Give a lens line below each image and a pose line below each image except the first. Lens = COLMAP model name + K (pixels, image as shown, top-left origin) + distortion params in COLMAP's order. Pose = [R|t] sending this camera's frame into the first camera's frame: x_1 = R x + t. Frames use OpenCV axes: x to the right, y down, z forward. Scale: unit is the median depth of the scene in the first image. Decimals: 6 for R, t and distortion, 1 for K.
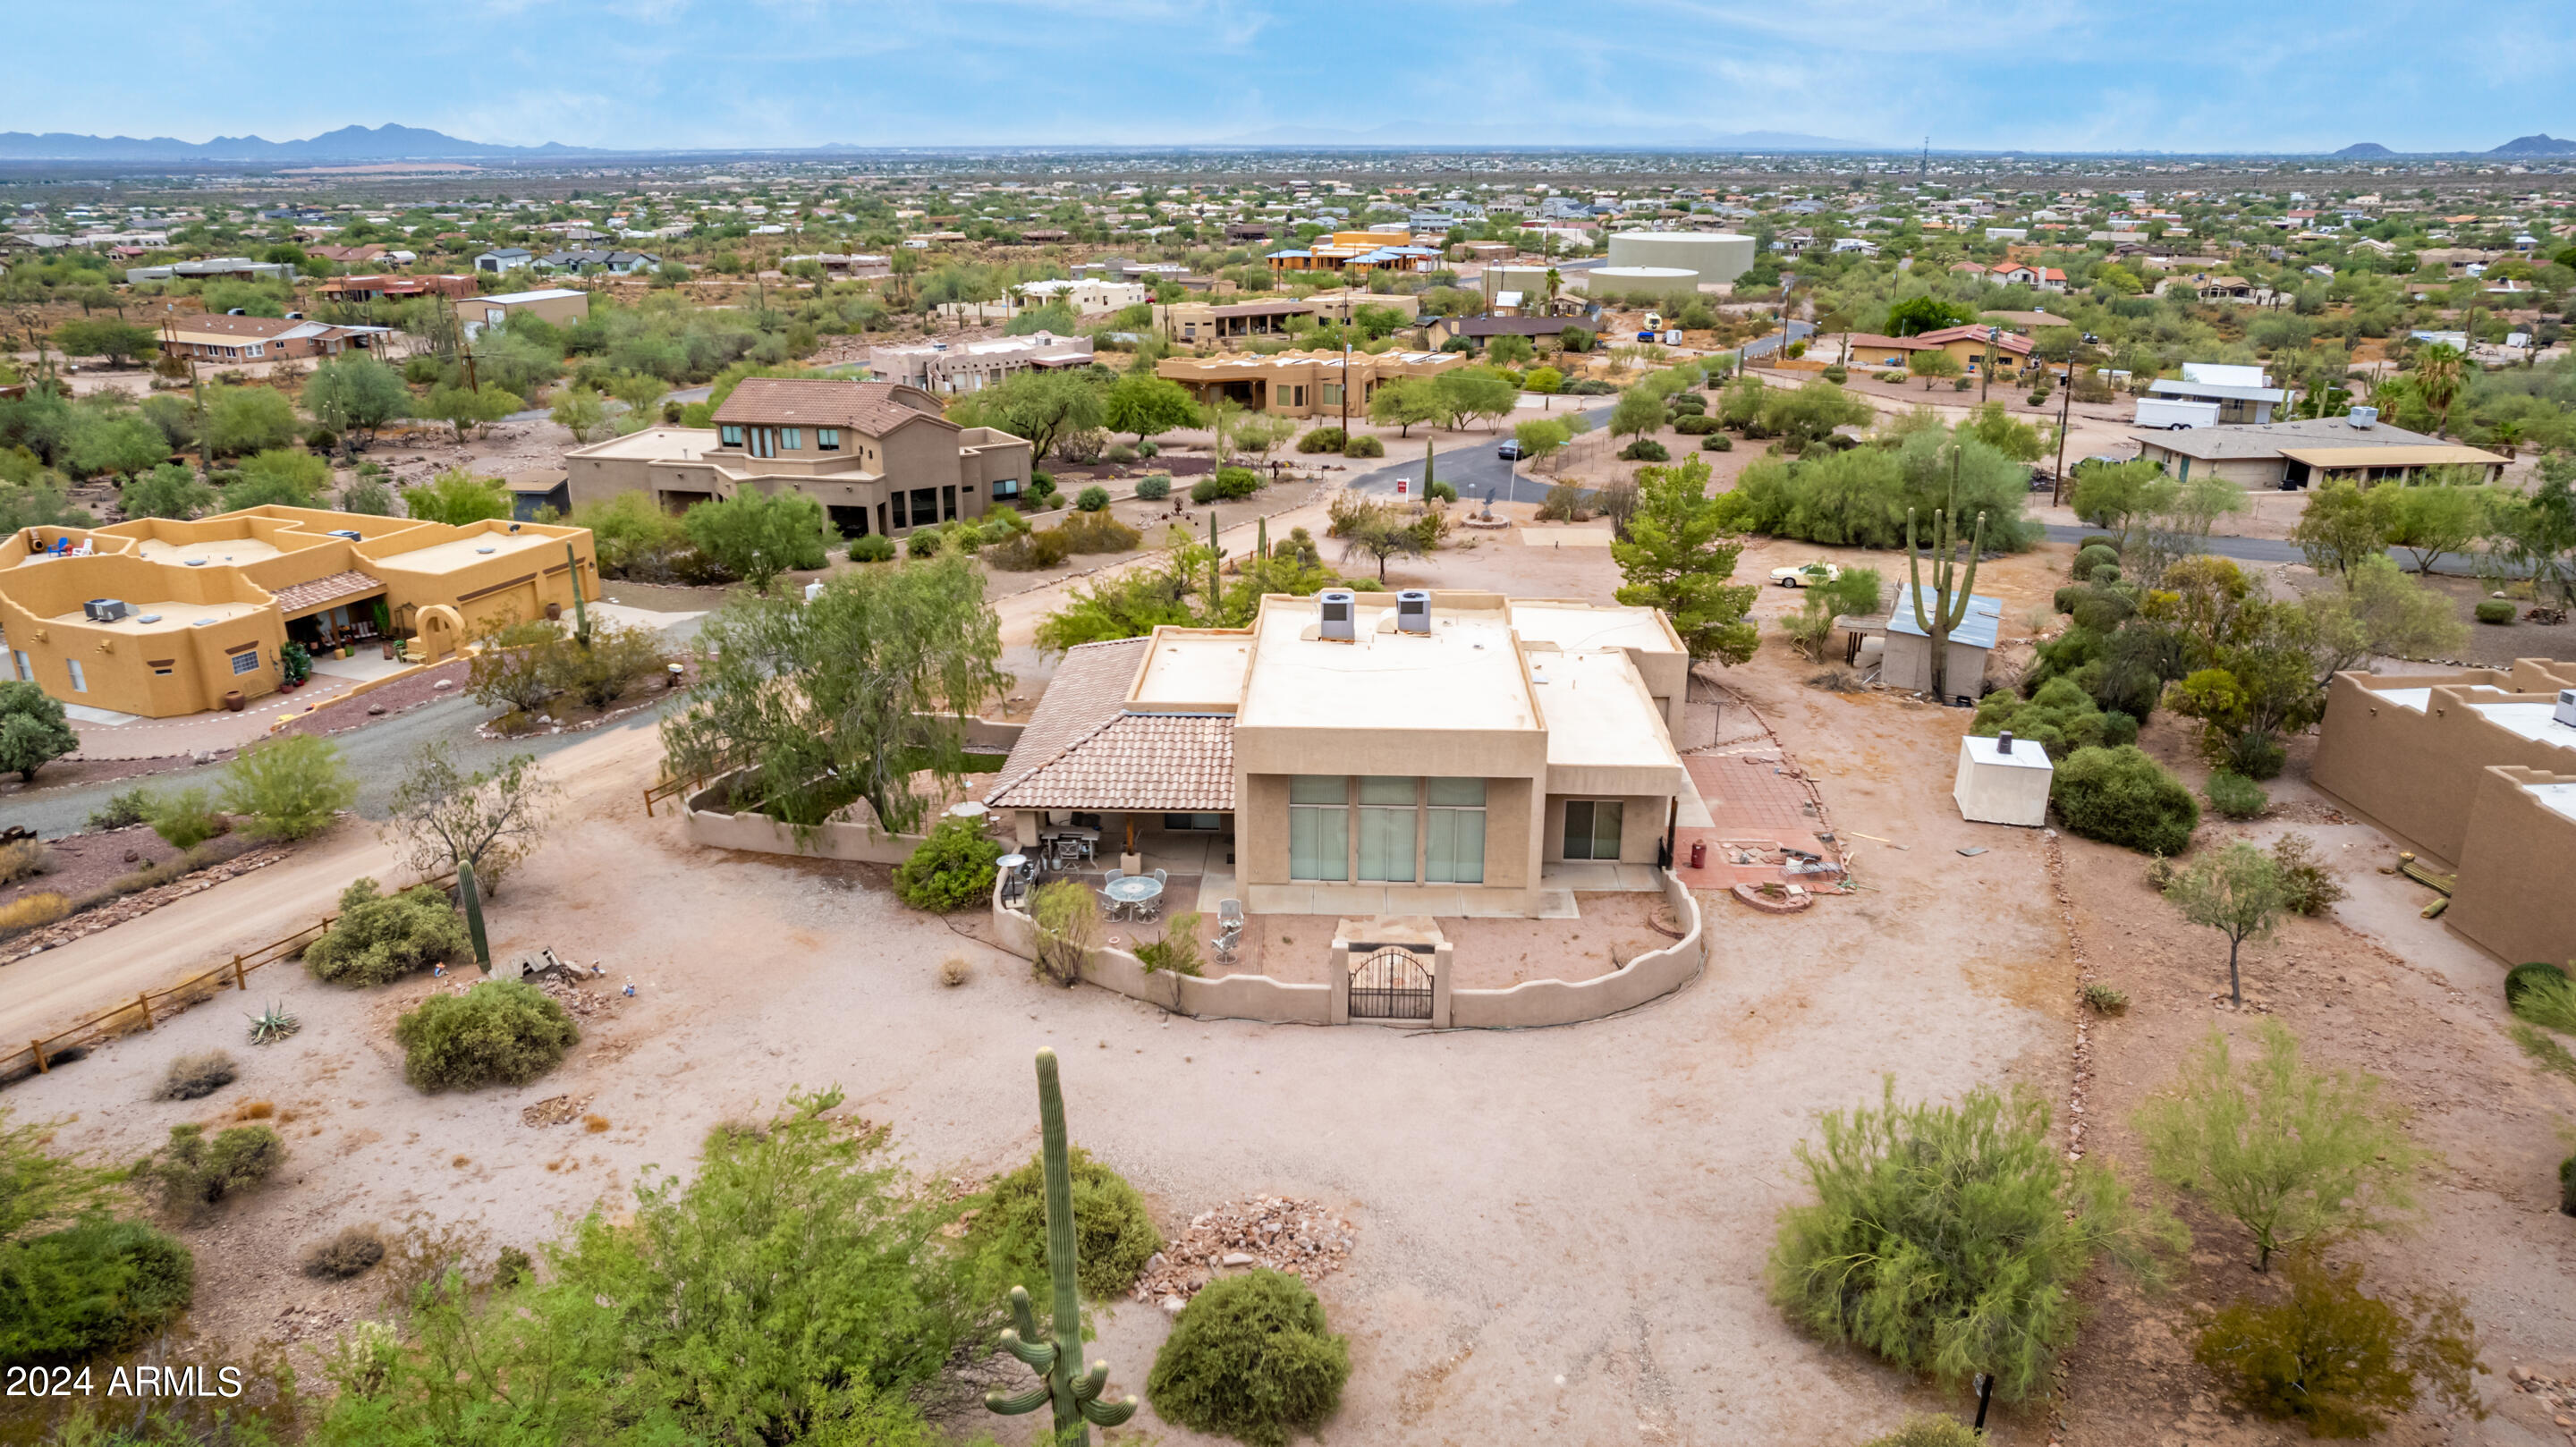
lens RADIAL K [[1685.8, 0, 1288.0], [0, 1685.8, 723.5], [0, 0, 1]] dist [-0.081616, 0.077734]
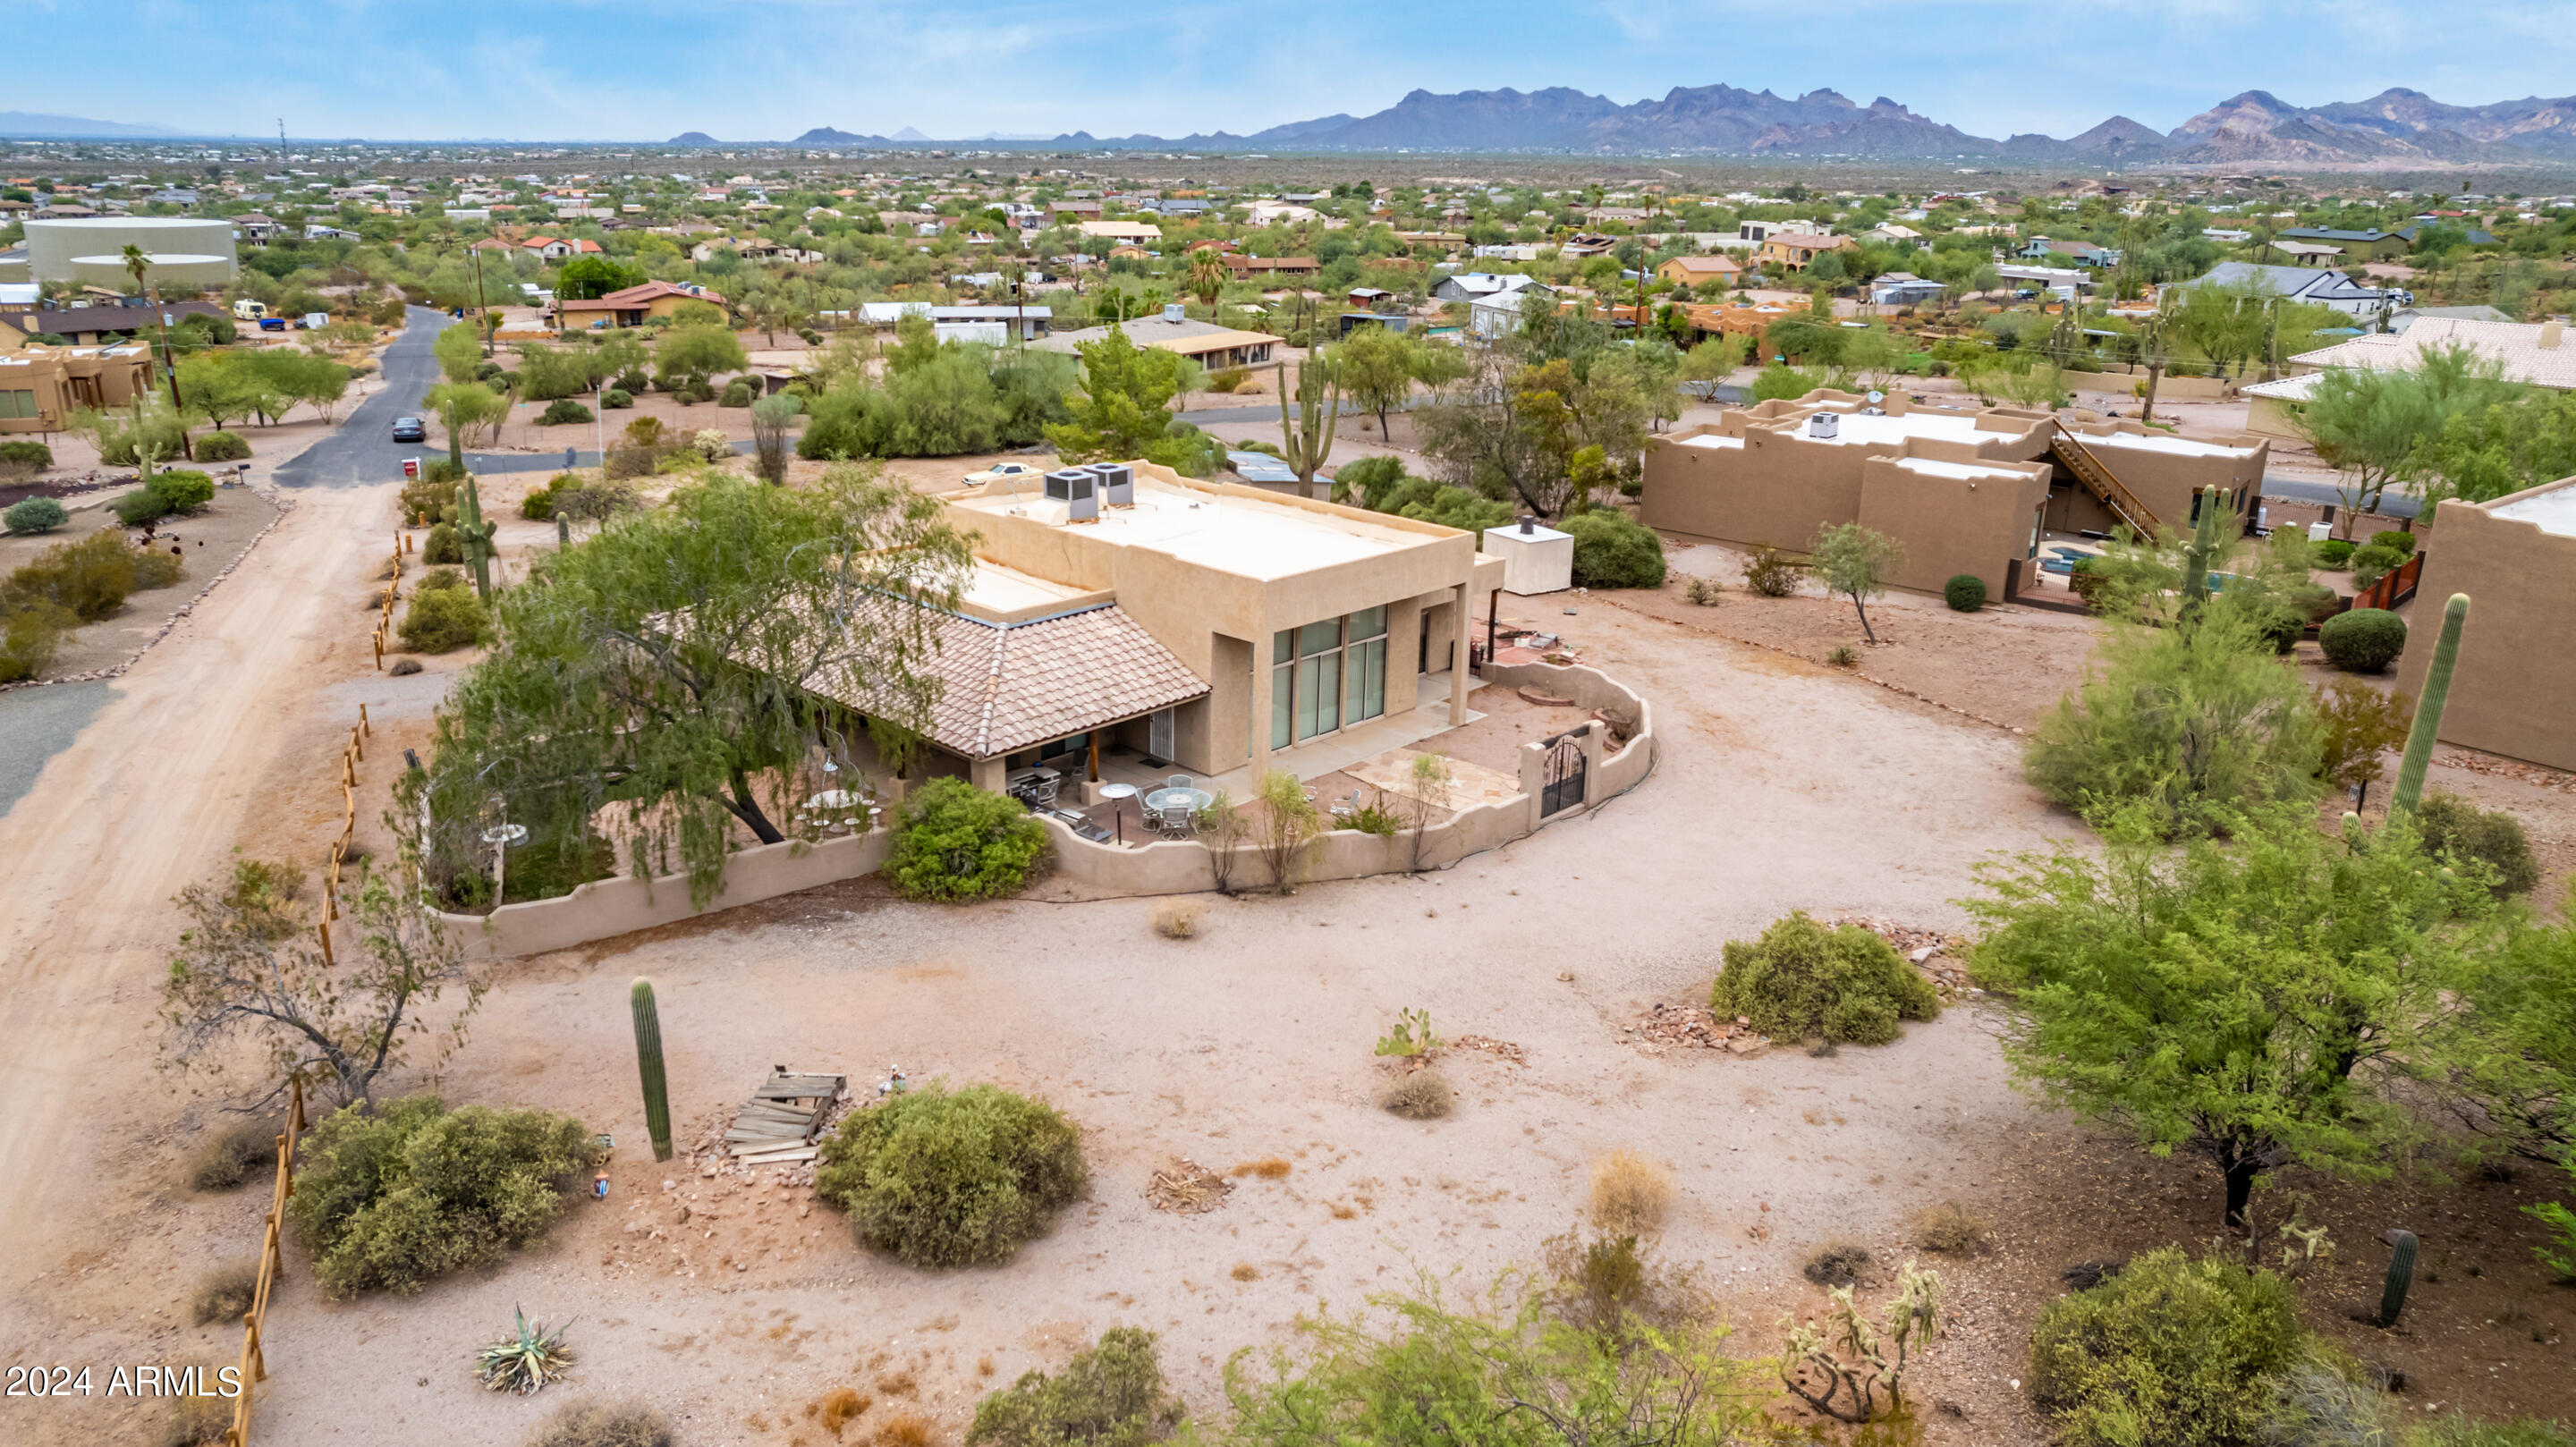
lens RADIAL K [[1746.9, 0, 1288.0], [0, 1746.9, 723.5], [0, 0, 1]] dist [-0.070480, 0.068521]
pose [[0.647677, -0.223927, 0.728266, -0.345742], [0.233081, 0.968244, 0.090427, -0.003380], [-0.725388, 0.111178, 0.679302, 0.176178]]
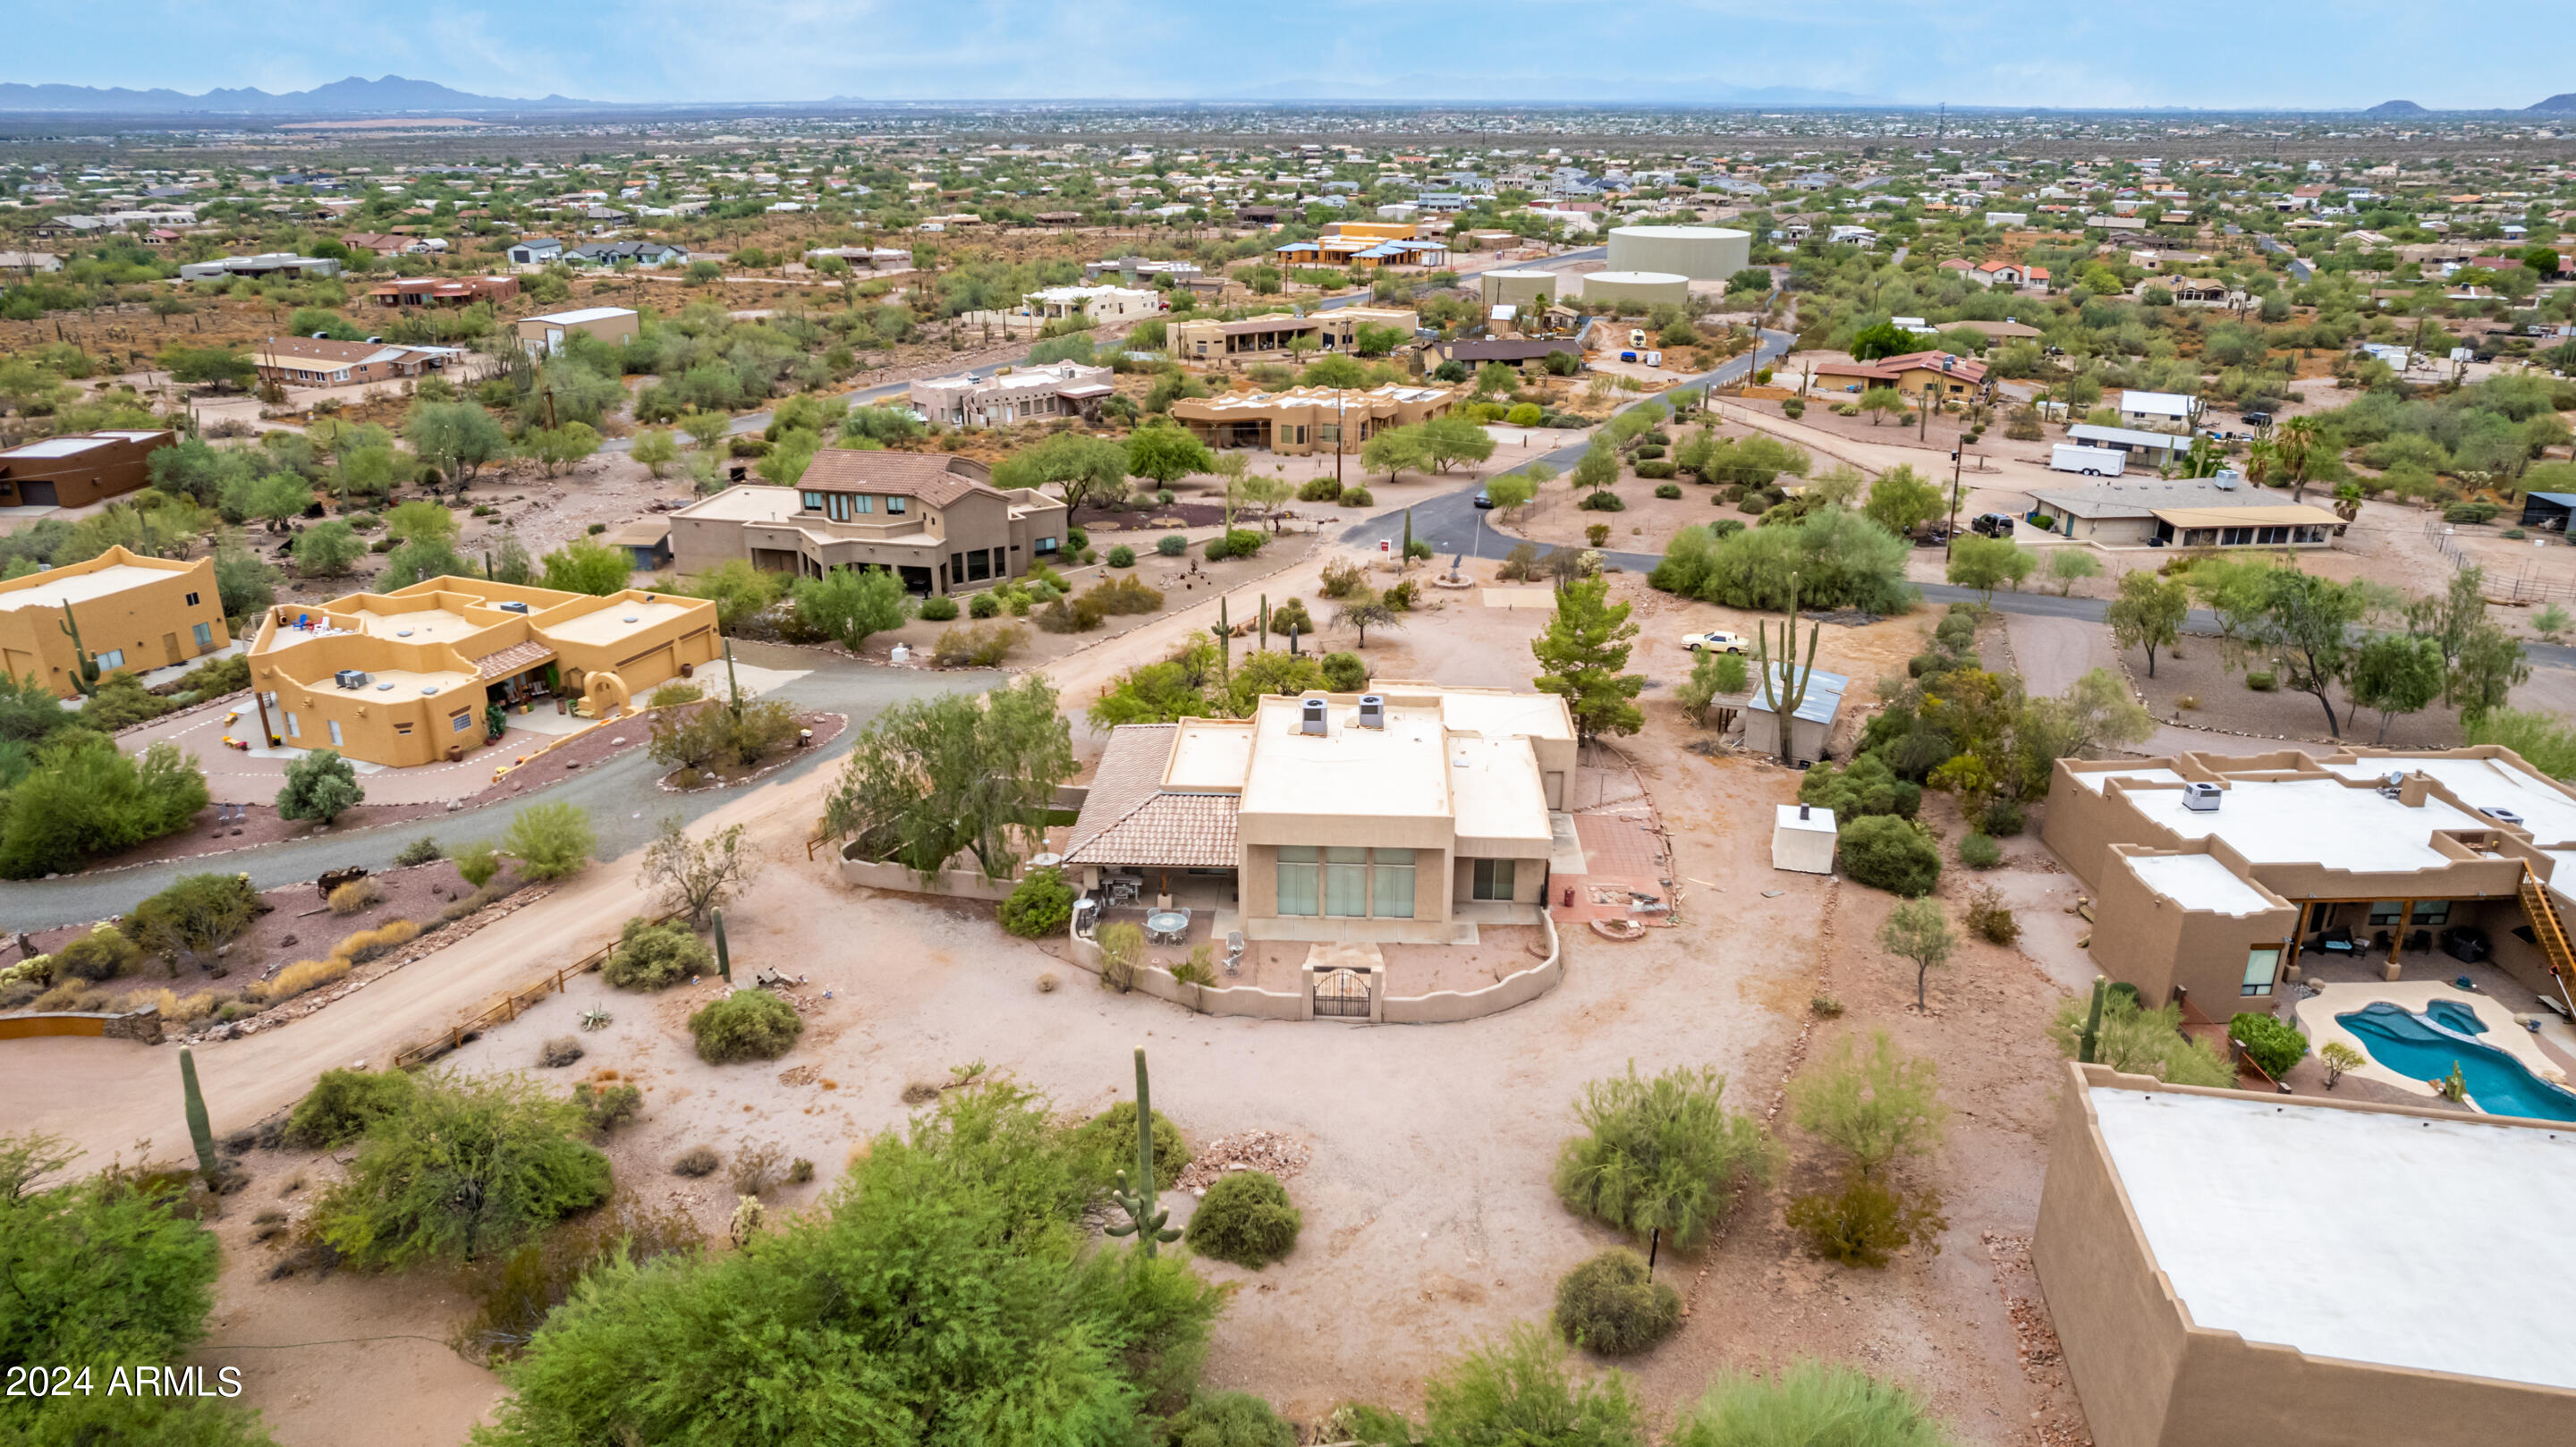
lens RADIAL K [[1696.1, 0, 1290.6], [0, 1696.1, 723.1], [0, 0, 1]] dist [-0.076545, 0.070722]
pose [[0.999982, 0.004557, -0.003808, 0.008768], [-0.004475, 0.999763, 0.021283, -0.050983], [0.003904, -0.021266, 0.999766, -0.217435]]
